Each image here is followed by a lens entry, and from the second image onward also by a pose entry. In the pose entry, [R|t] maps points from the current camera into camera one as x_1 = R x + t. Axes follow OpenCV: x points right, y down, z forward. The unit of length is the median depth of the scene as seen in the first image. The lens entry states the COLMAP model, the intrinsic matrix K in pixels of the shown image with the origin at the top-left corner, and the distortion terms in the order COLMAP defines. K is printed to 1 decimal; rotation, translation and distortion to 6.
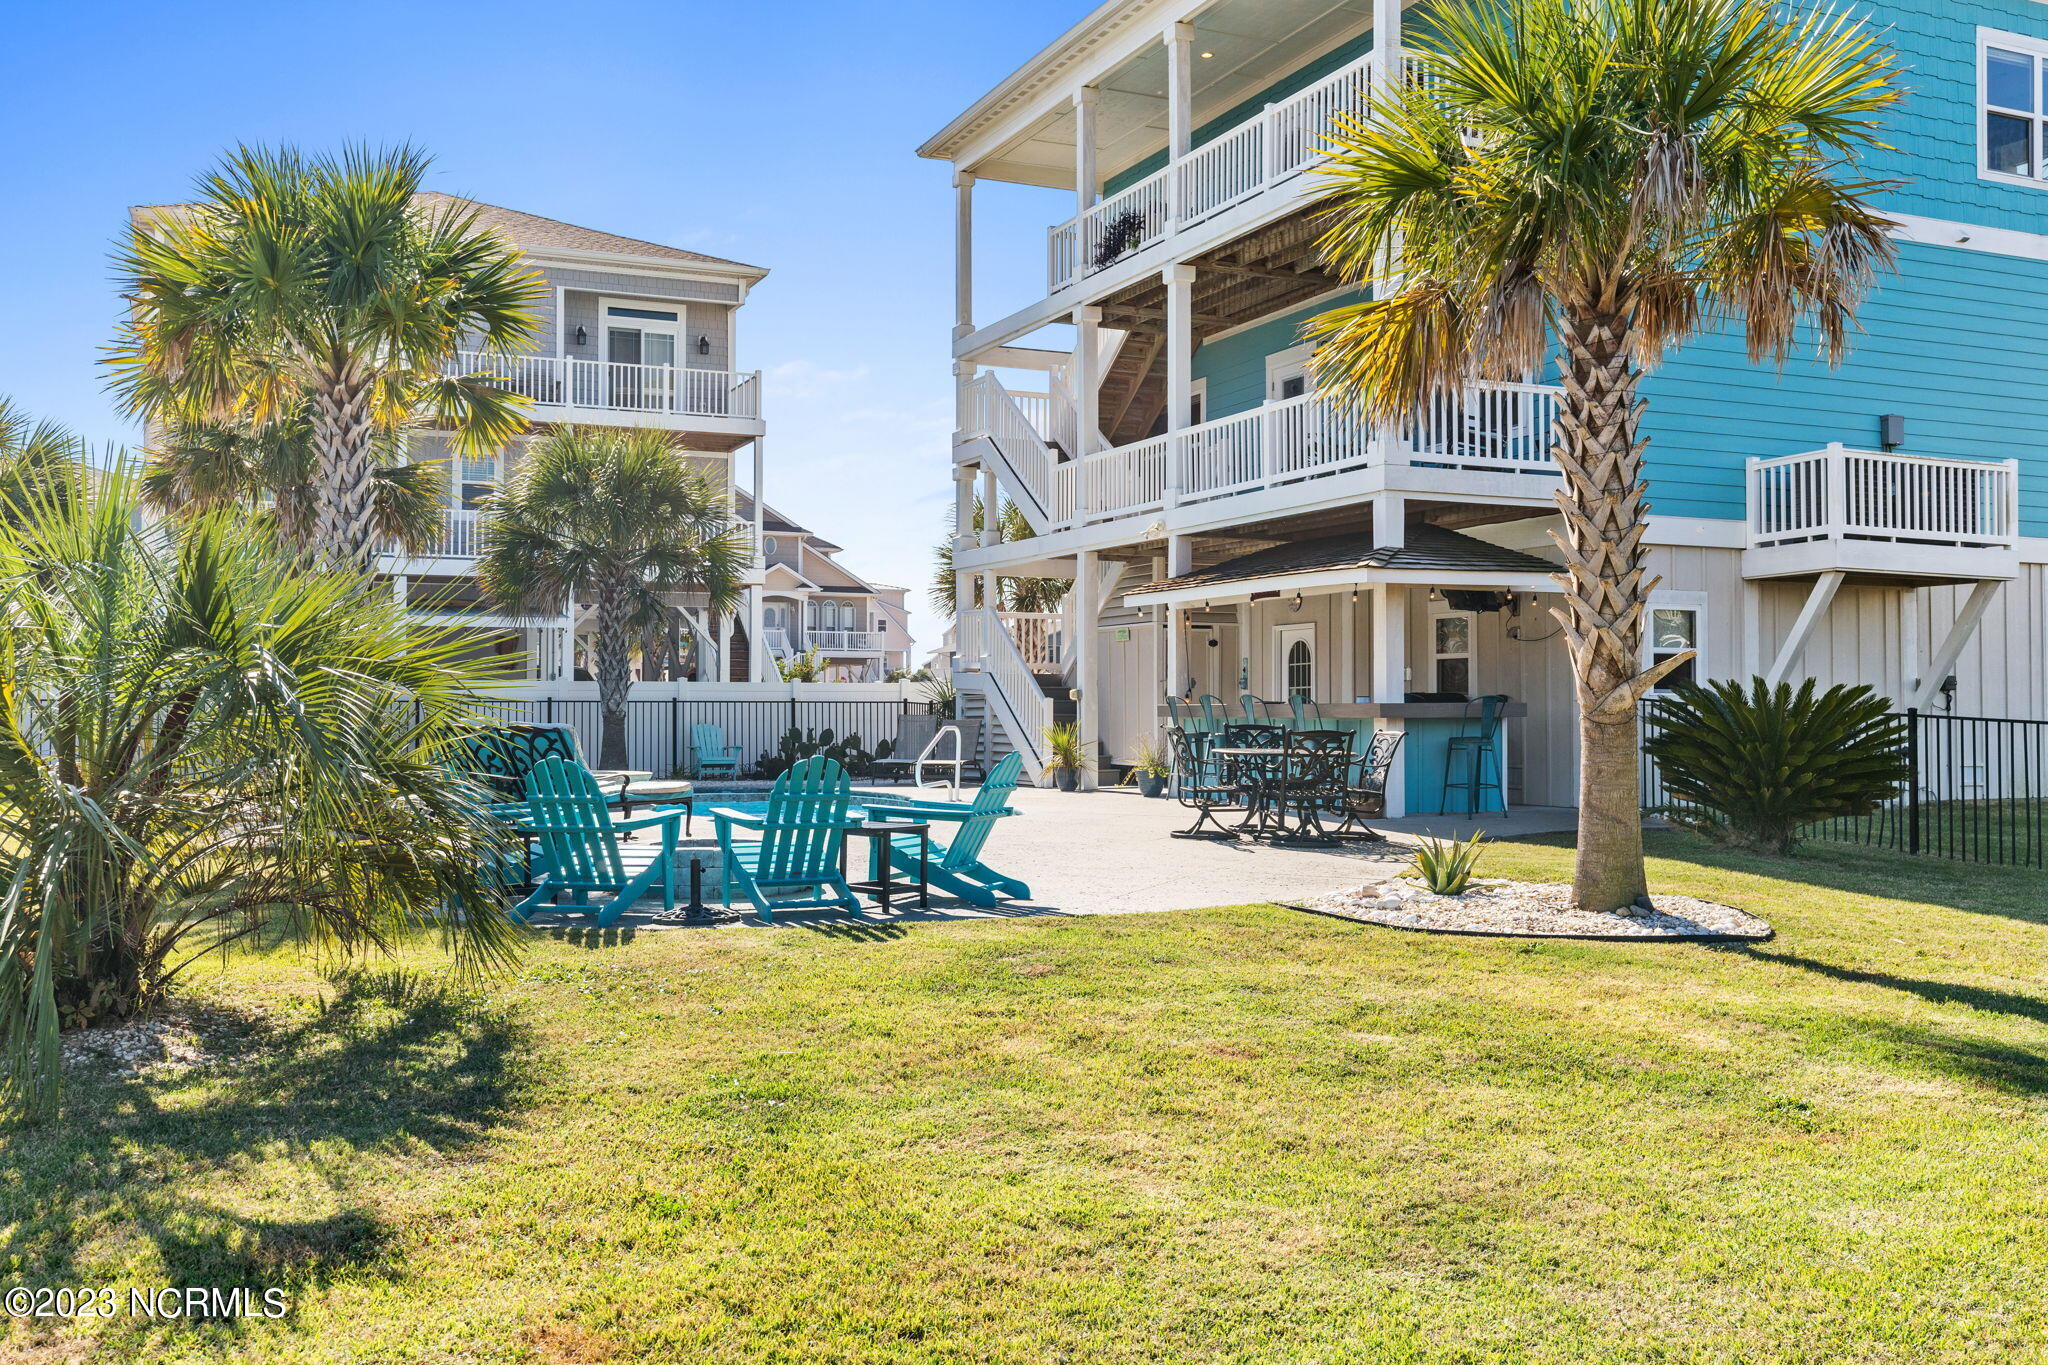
lens RADIAL K [[1761.3, 0, 1074.4], [0, 1761.3, 680.9], [0, 0, 1]] dist [0.009975, 0.003139]
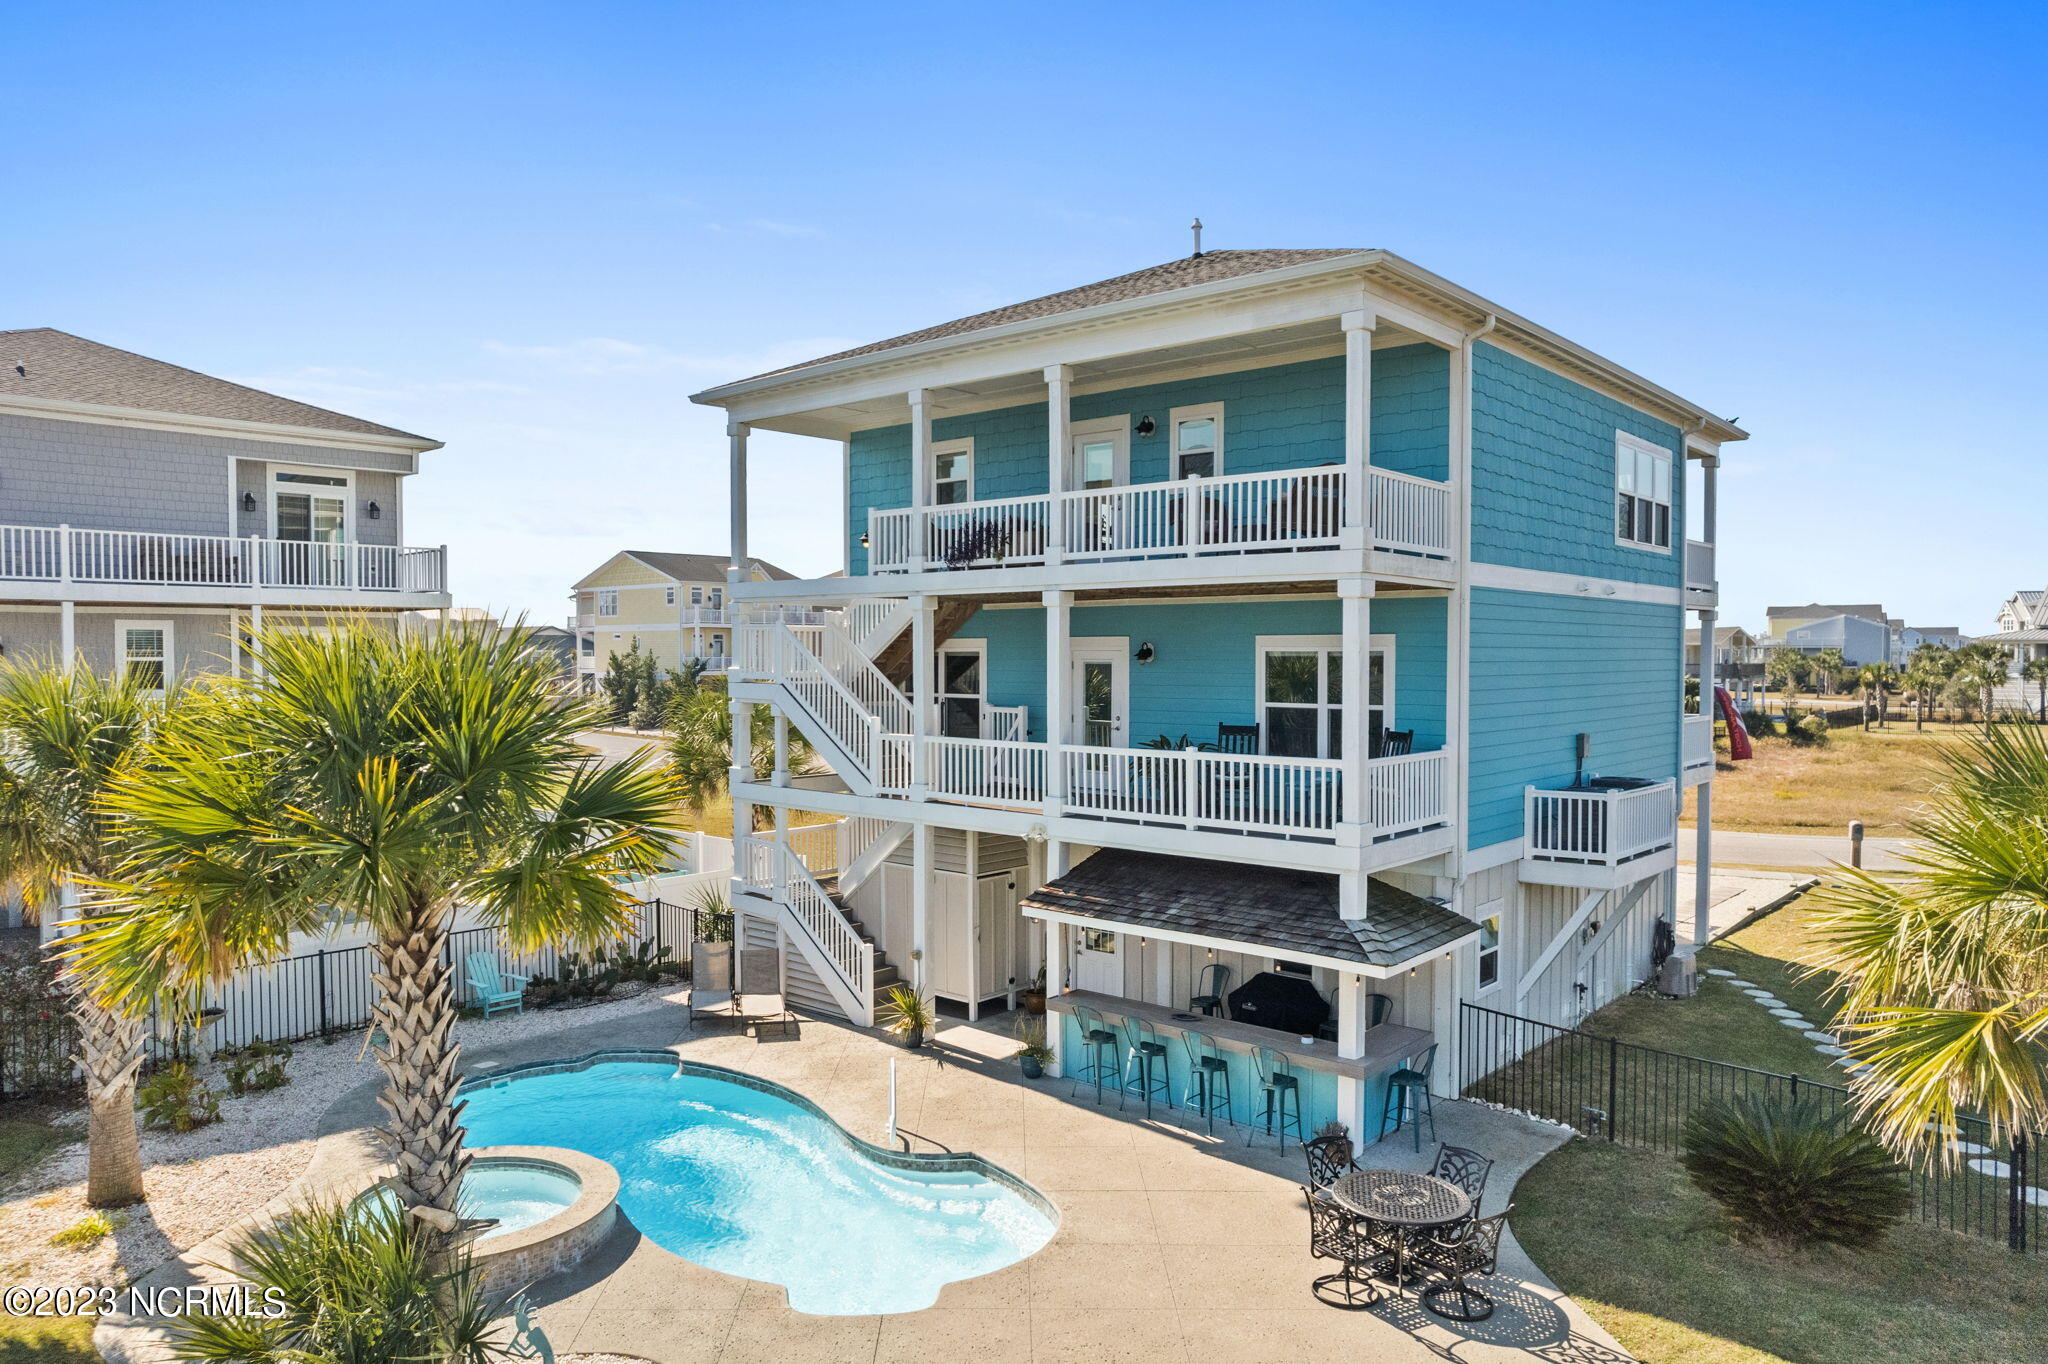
lens RADIAL K [[1290.3, 0, 1016.1], [0, 1290.3, 707.7], [0, 0, 1]] dist [-0.080678, 0.085210]
pose [[0.922765, -0.014965, 0.385072, -0.314533], [-0.005248, 0.998665, 0.051386, -0.238353], [-0.385327, -0.049438, 0.921455, 0.324549]]
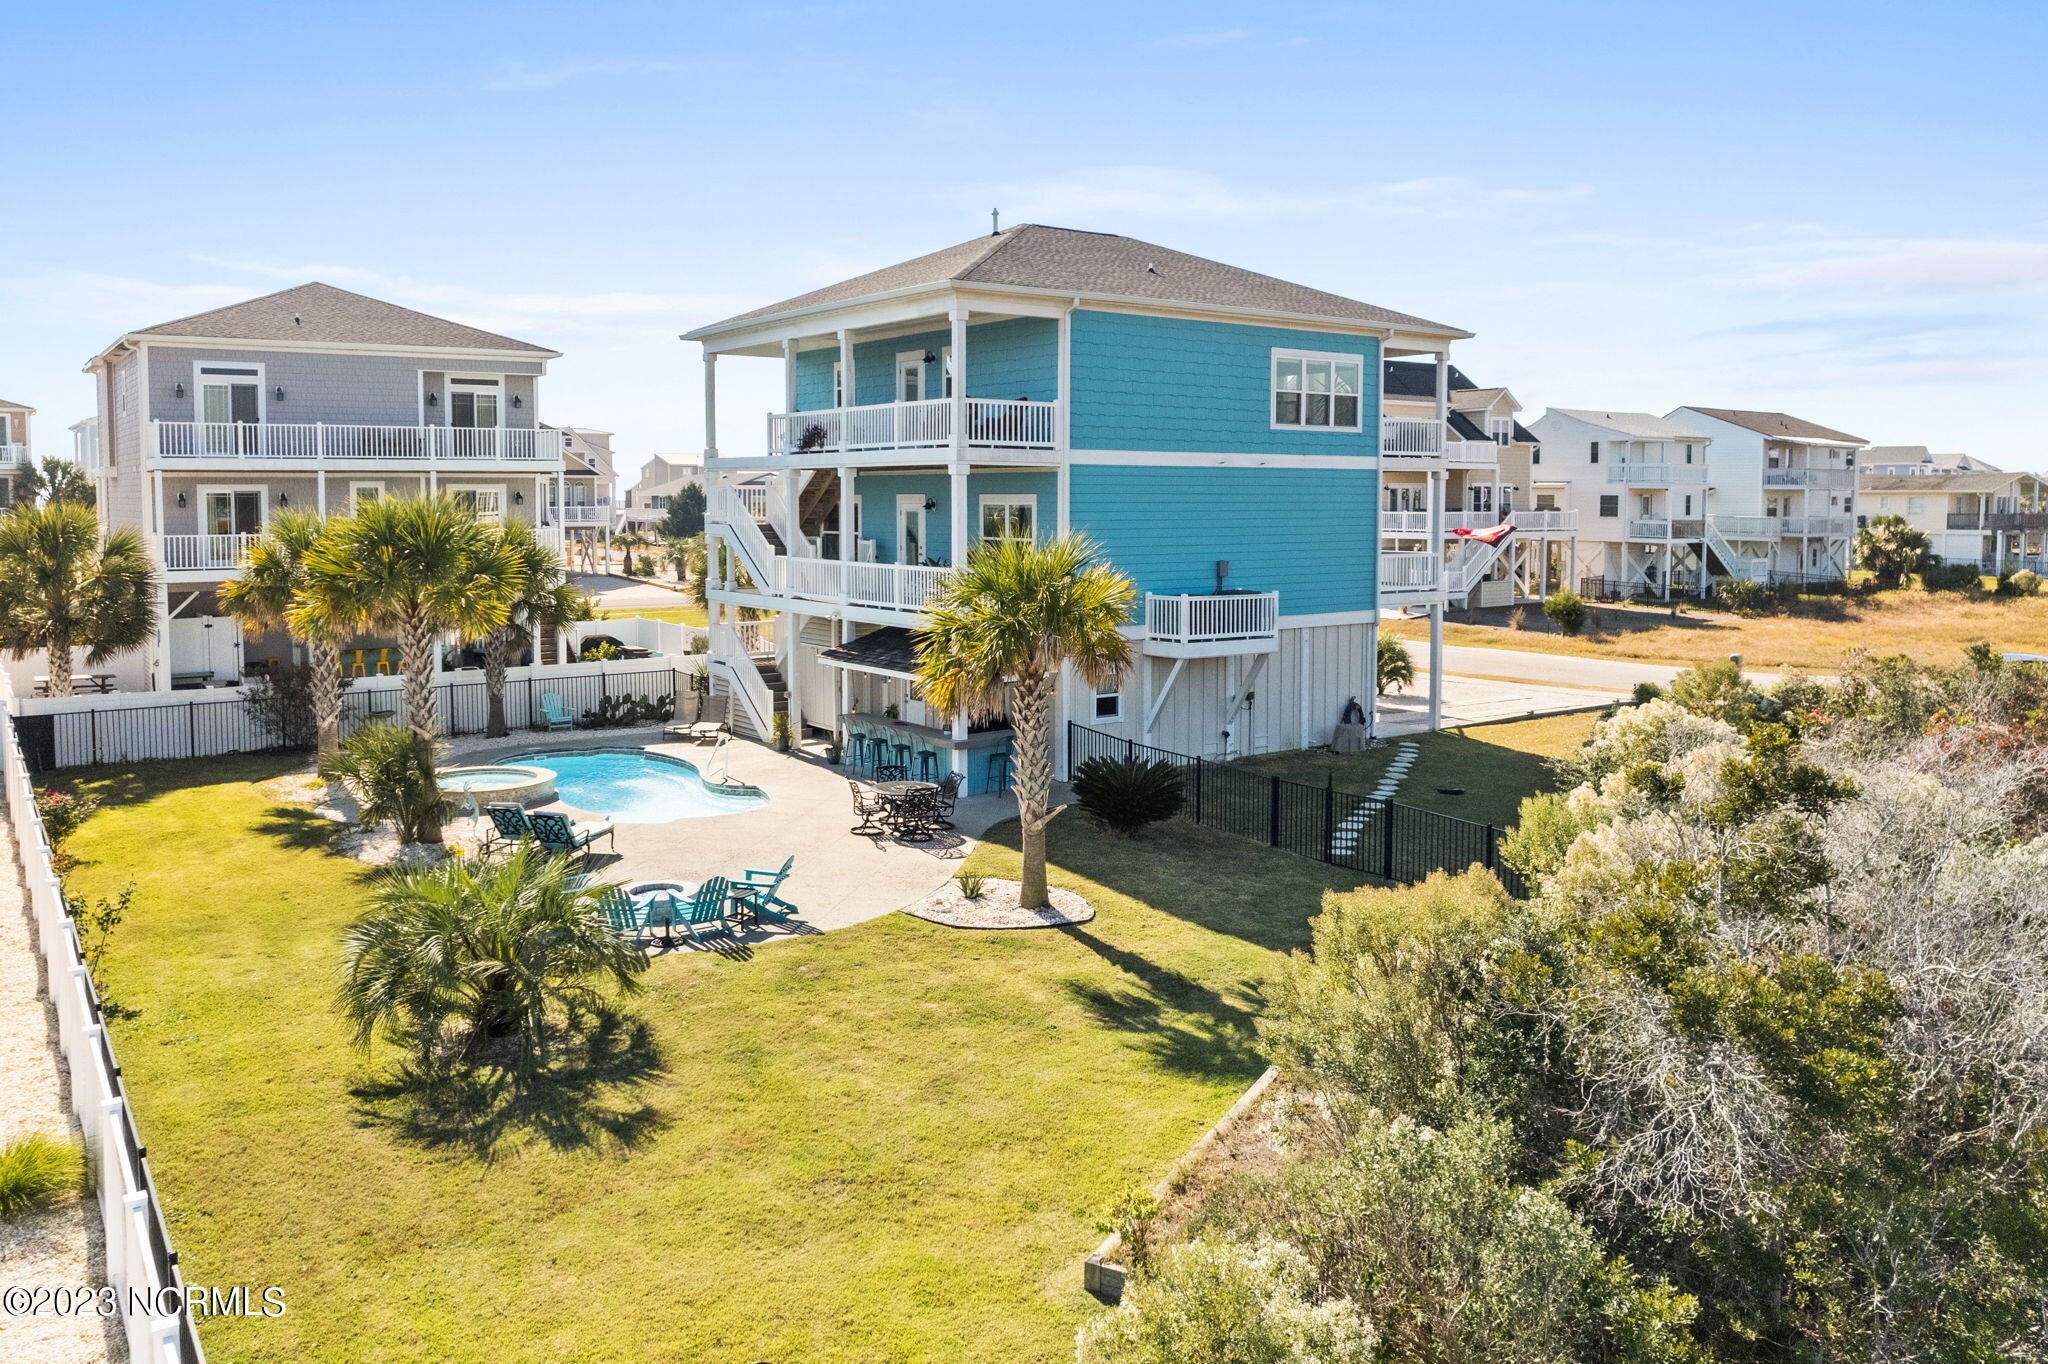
lens RADIAL K [[1404.4, 0, 1018.5], [0, 1404.4, 597.9], [0, 0, 1]] dist [-0.028748, -0.001236]
pose [[0.981467, -0.011495, 0.191285, -0.050640], [-0.004048, 0.996733, 0.080667, -0.255707], [-0.191587, -0.079946, 0.978214, -0.495980]]
